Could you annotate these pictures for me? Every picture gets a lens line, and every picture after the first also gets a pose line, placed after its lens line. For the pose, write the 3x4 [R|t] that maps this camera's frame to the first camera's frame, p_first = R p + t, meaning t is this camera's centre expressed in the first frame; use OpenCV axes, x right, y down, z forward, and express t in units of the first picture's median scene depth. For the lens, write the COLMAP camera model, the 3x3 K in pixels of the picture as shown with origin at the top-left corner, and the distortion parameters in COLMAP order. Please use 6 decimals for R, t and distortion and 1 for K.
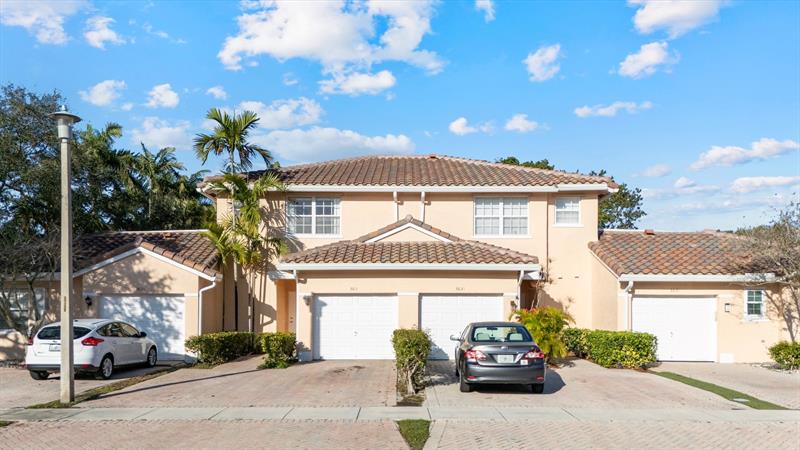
lens RADIAL K [[638.7, 0, 383.7], [0, 638.7, 299.2], [0, 0, 1]] dist [0.011126, 0.002614]
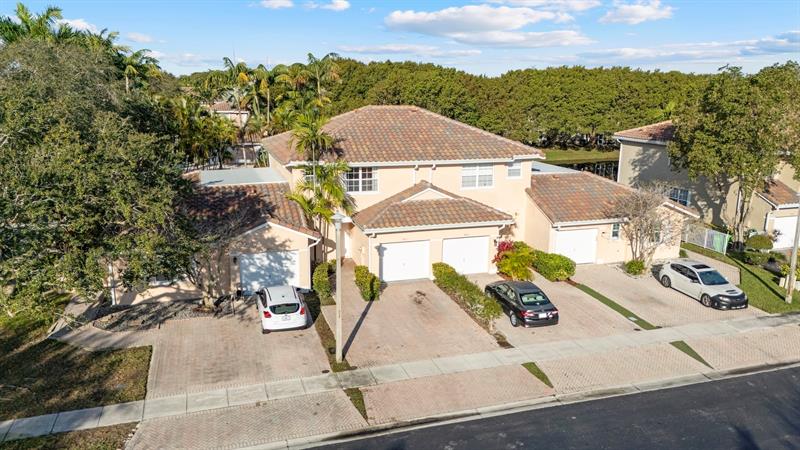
lens RADIAL K [[601.7, 0, 400.2], [0, 601.7, 222.2], [0, 0, 1]] dist [-0.001737, -0.001043]
pose [[0.952915, -0.060714, 0.297098, -0.495894], [-0.006596, 0.975369, 0.220482, -0.383335], [-0.303166, -0.212060, 0.929043, -0.378022]]
